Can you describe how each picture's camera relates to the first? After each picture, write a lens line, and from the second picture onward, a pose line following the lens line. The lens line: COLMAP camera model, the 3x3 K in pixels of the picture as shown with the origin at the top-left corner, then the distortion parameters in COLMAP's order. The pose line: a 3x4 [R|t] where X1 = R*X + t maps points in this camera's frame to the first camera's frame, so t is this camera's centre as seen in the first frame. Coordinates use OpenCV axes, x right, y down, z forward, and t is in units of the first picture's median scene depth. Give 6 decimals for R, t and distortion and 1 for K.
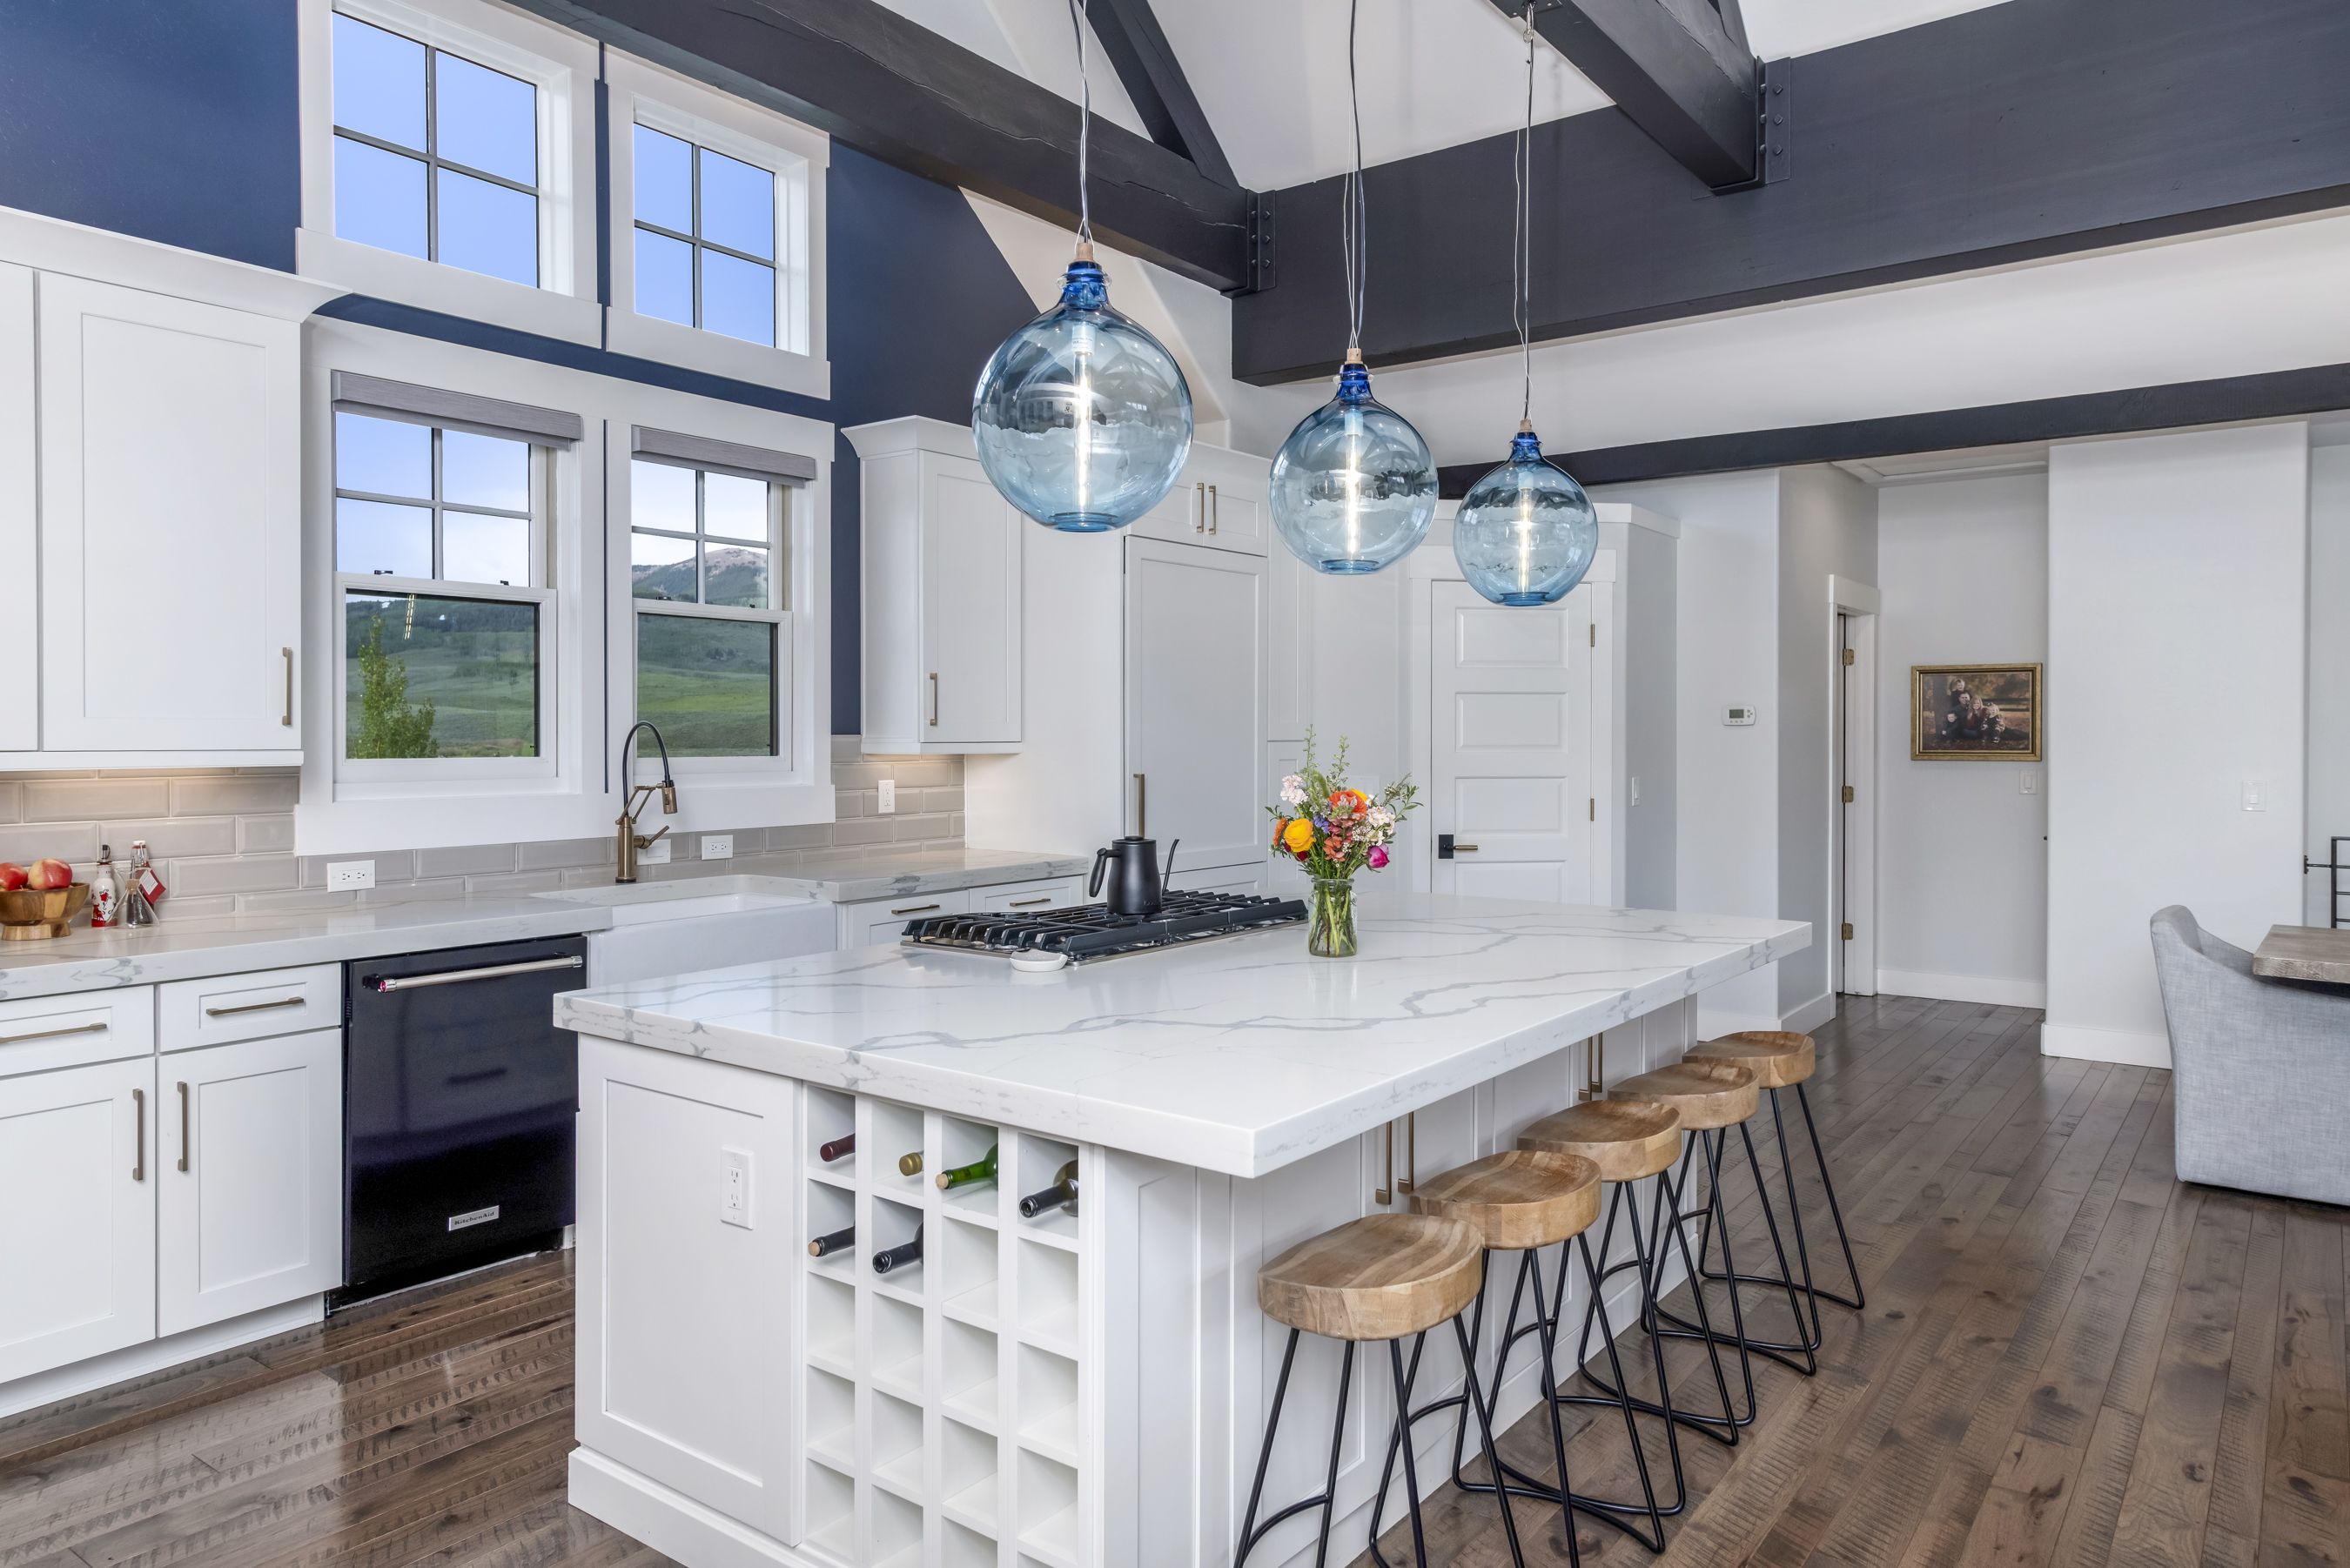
lens RADIAL K [[1528.6, 0, 1175.0], [0, 1528.6, 784.0], [0, 0, 1]] dist [-0.092414, -0.000010]
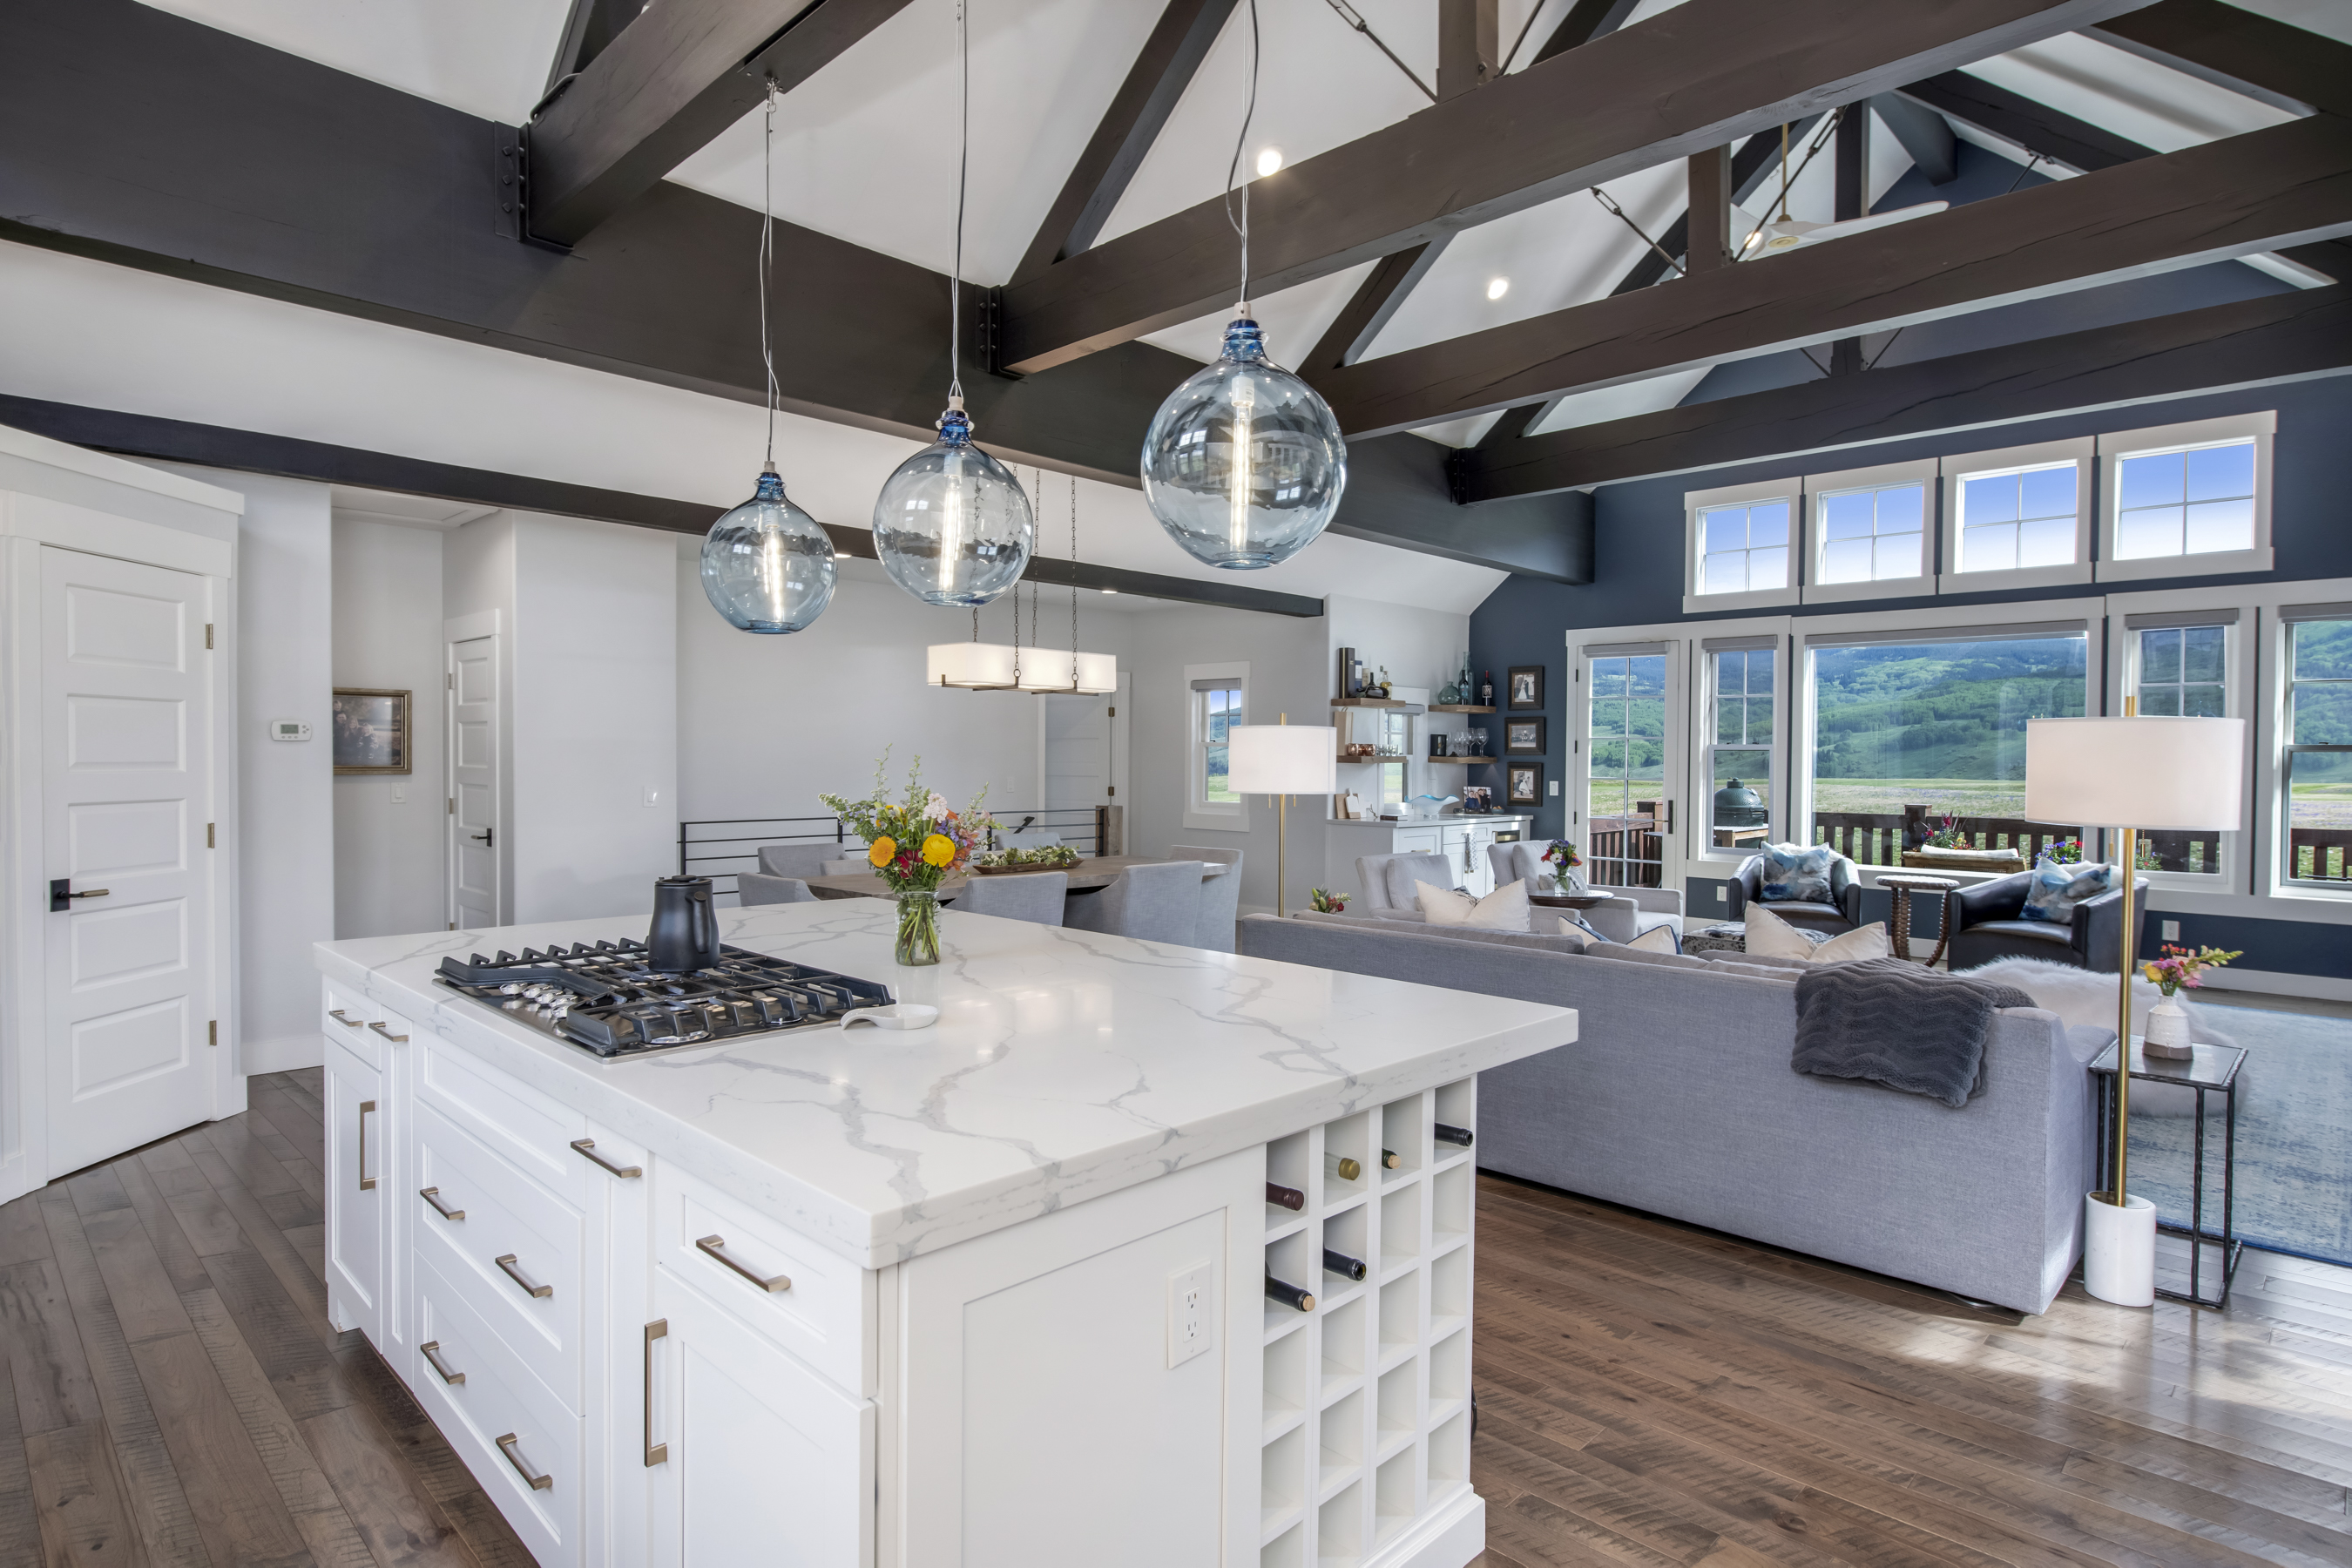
lens RADIAL K [[1236.5, 0, 1176.0], [0, 1236.5, 784.0], [0, 0, 1]] dist [0.003082, 0.000358]
pose [[0.119148, -0.020479, 0.992665, -0.482874], [0.023014, 0.999576, 0.017859, -0.017009], [-0.992610, 0.020718, 0.119569, 0.464913]]
